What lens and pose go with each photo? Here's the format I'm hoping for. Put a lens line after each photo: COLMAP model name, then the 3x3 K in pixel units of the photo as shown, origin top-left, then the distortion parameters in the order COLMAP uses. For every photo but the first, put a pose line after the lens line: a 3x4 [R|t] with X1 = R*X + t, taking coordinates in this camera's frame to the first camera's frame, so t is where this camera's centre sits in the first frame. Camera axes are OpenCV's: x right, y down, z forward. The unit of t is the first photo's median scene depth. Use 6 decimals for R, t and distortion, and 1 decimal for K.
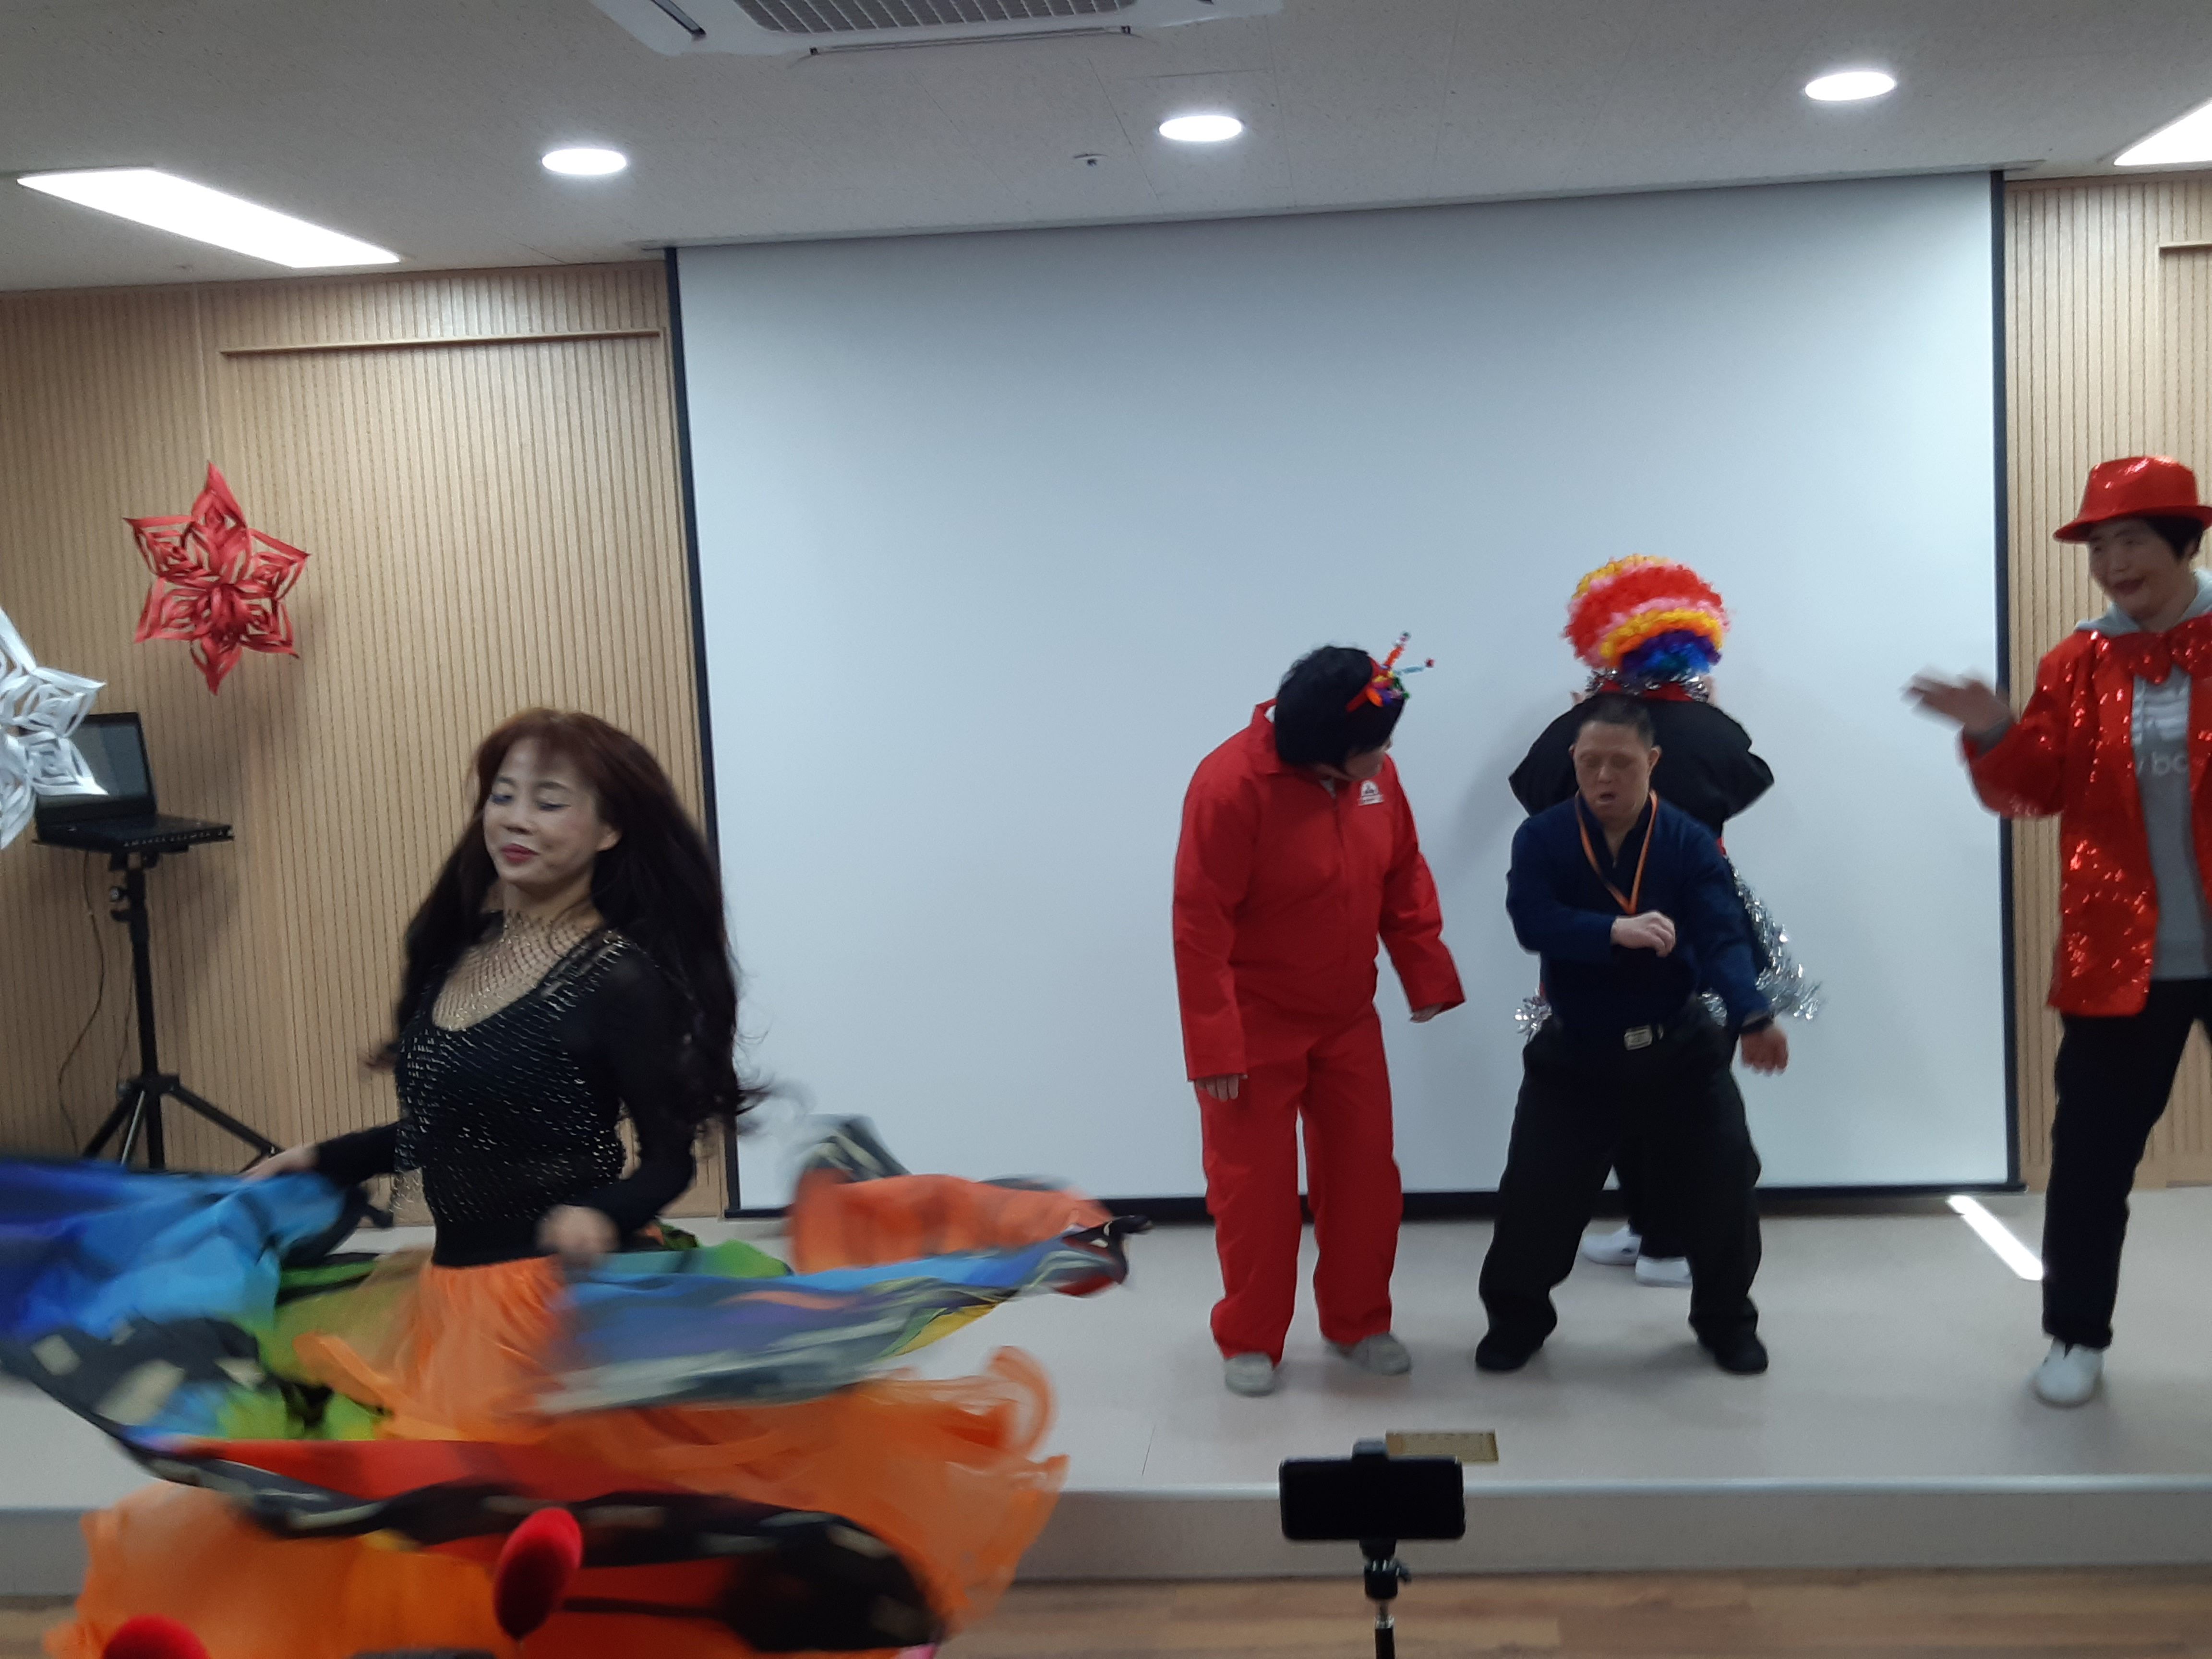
lens RADIAL K [[2674.3, 0, 1179.5], [0, 2674.3, 860.4], [0, 0, 1]] dist [0.034003, 0.000000]
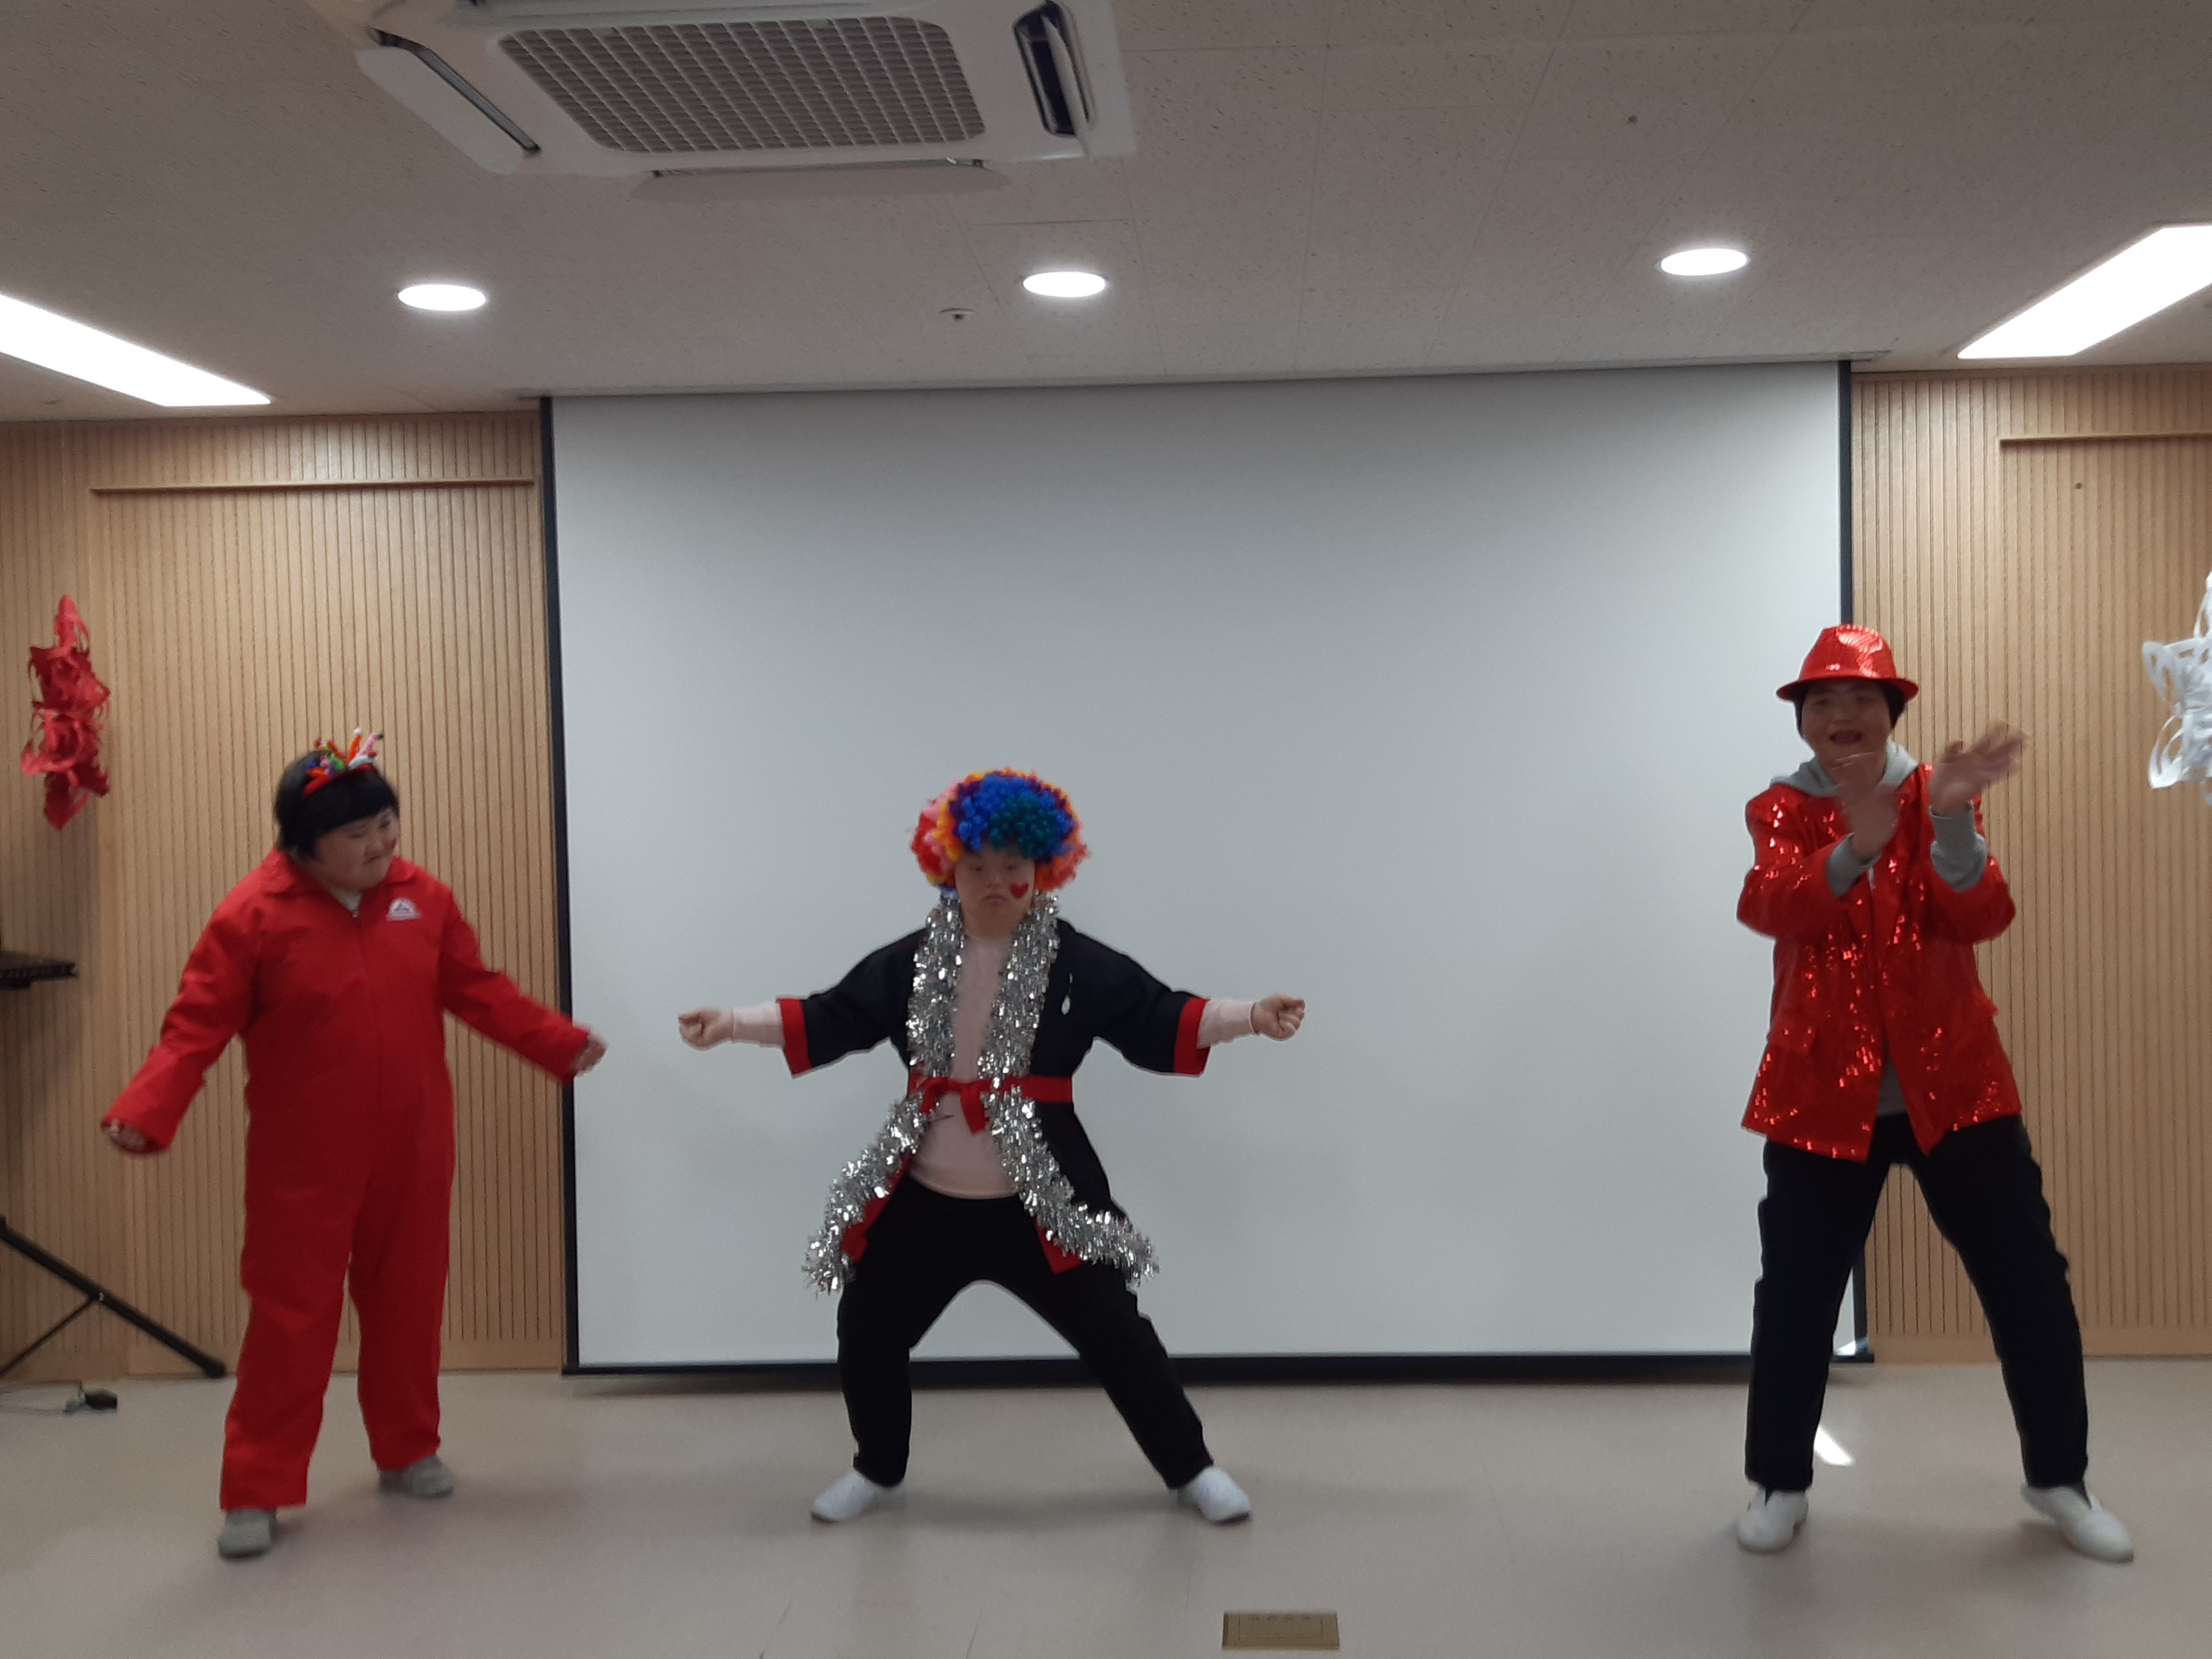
lens RADIAL K [[2494.7, 0, 1178.5], [0, 2494.7, 837.0], [0, 0, 1]] dist [0.027832, 0.000000]
pose [[0.998985, 0.022440, 0.039045, 0.014406], [-0.019474, 0.997011, -0.074765, 0.001861], [-0.040606, 0.073929, 0.996436, 0.063282]]
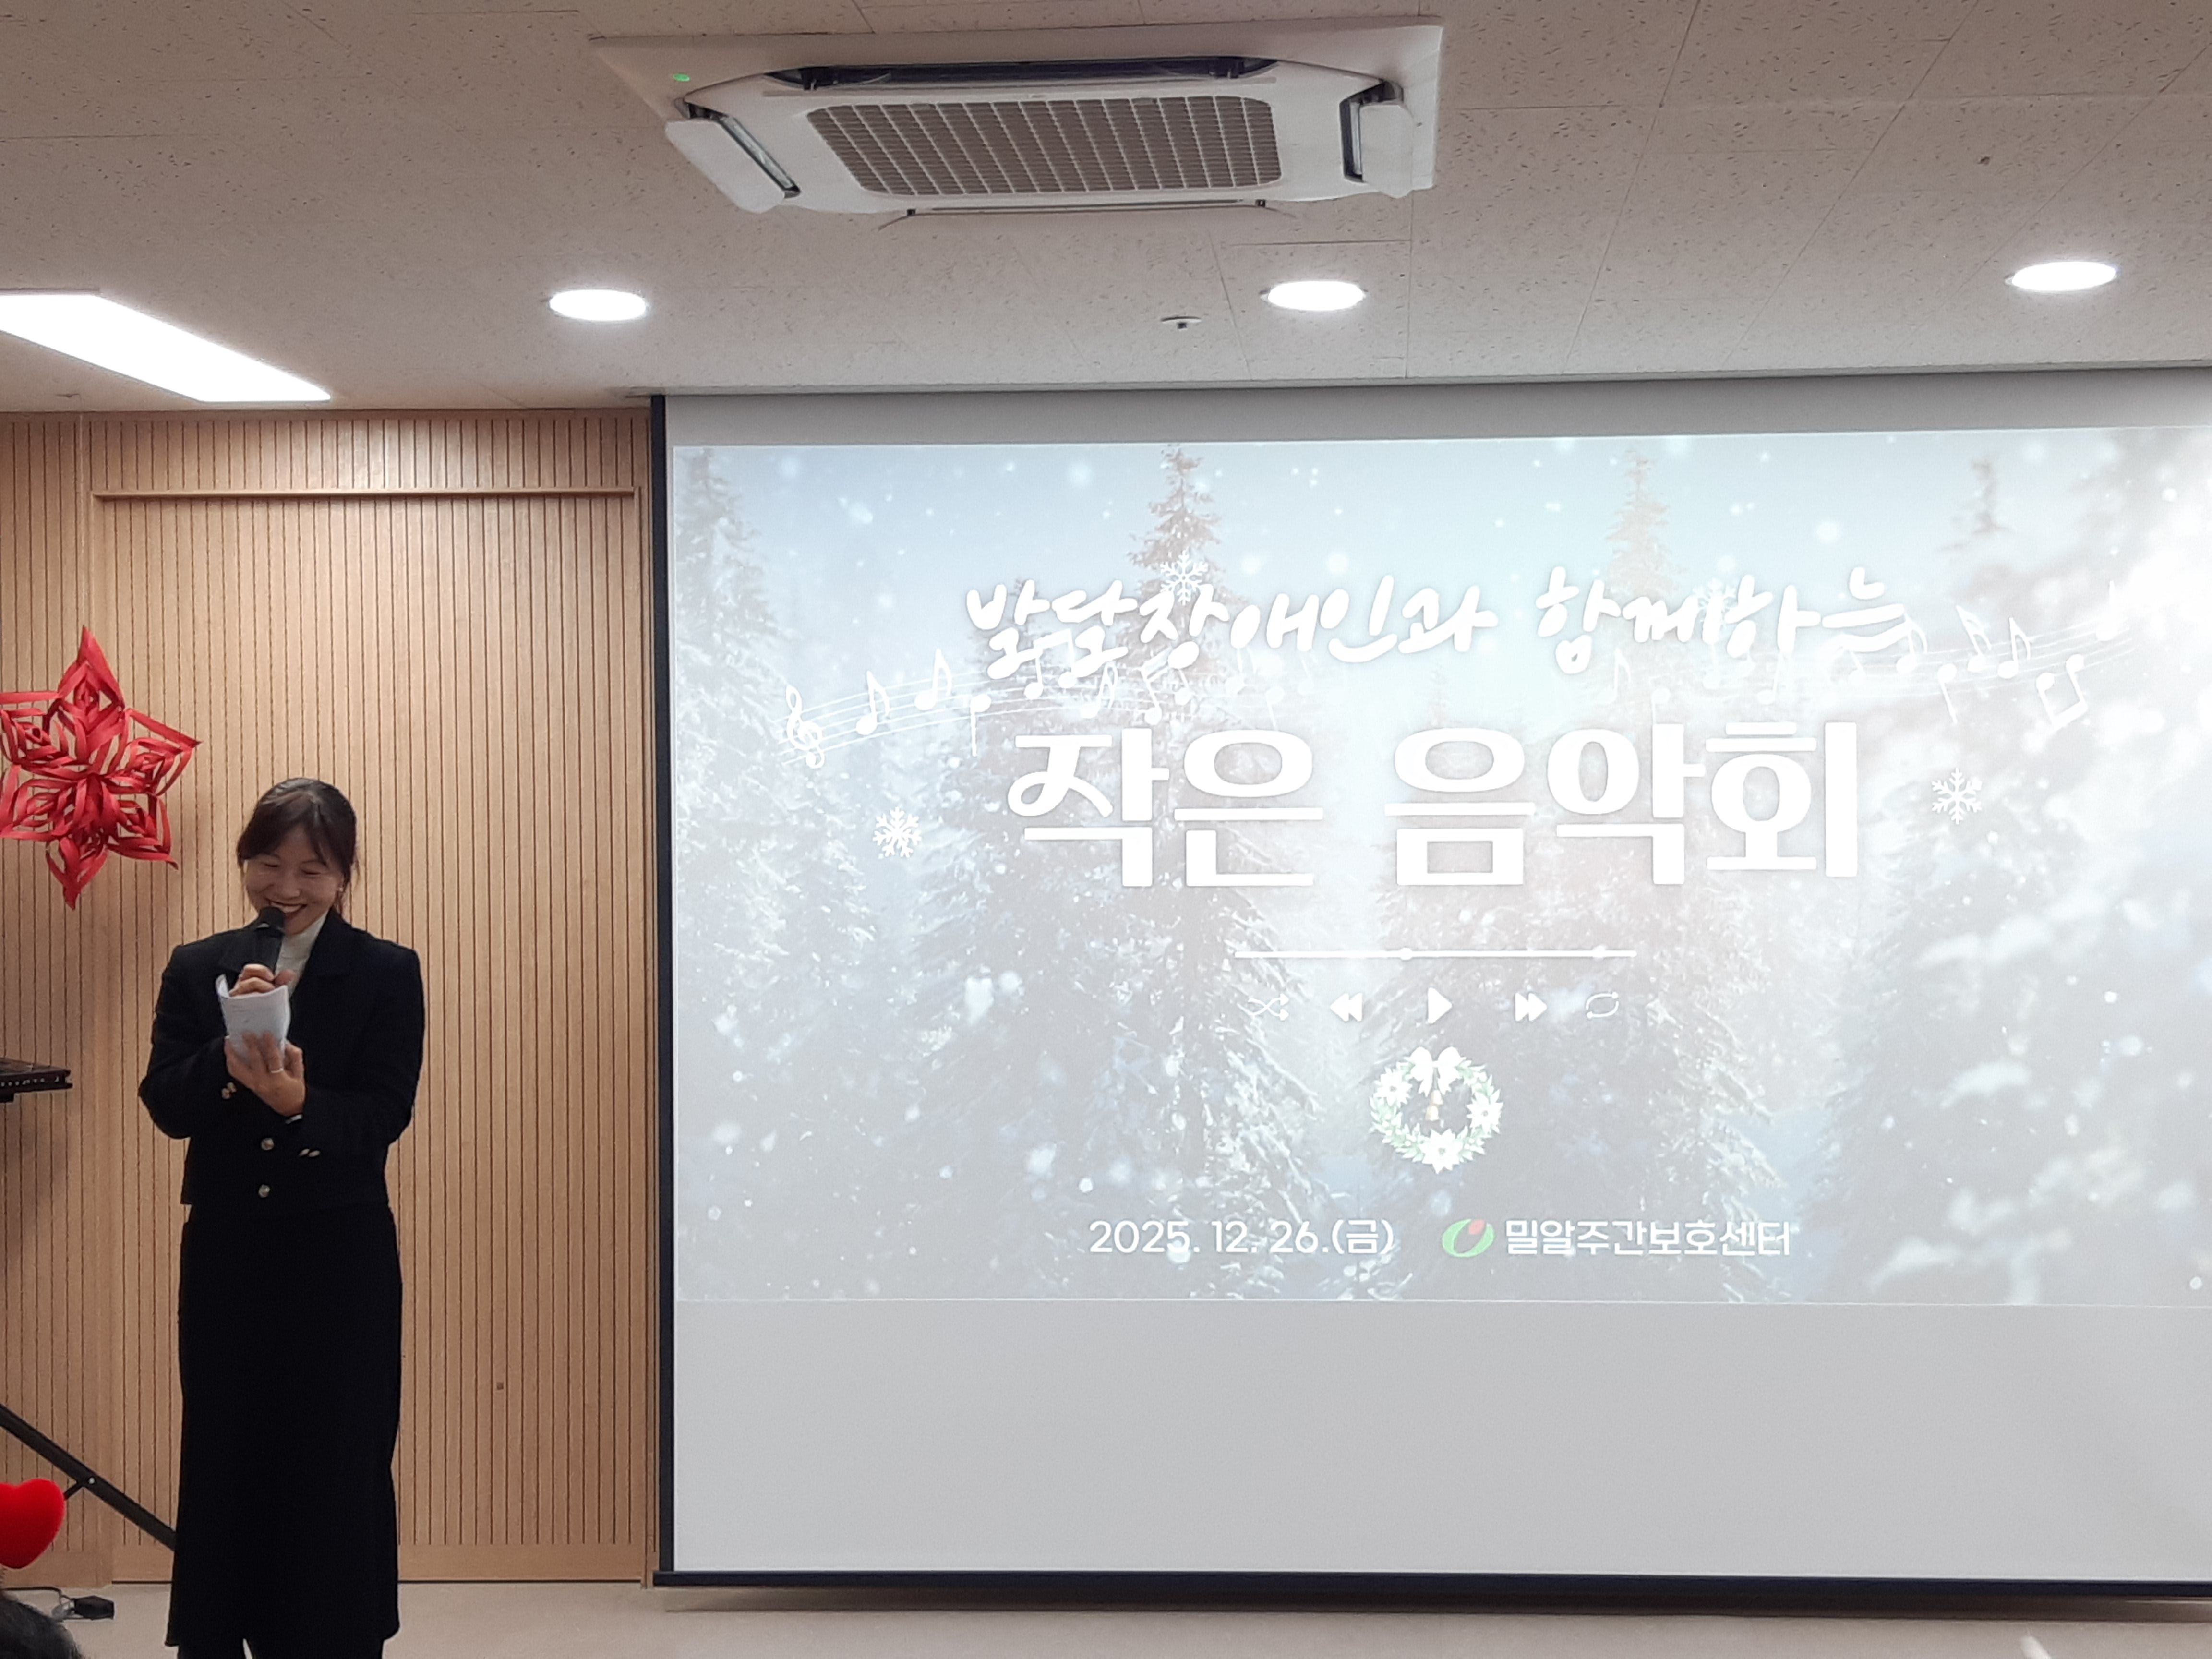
lens RADIAL K [[3634.3, 0, 1179.7], [0, 3634.3, 779.4], [0, 0, 1]] dist [0.136475, 0.000000]
pose [[0.999325, 0.035363, 0.009914, -0.032136], [-0.034035, 0.993148, -0.111793, 0.012600], [-0.013800, 0.111380, 0.993682, -0.119319]]
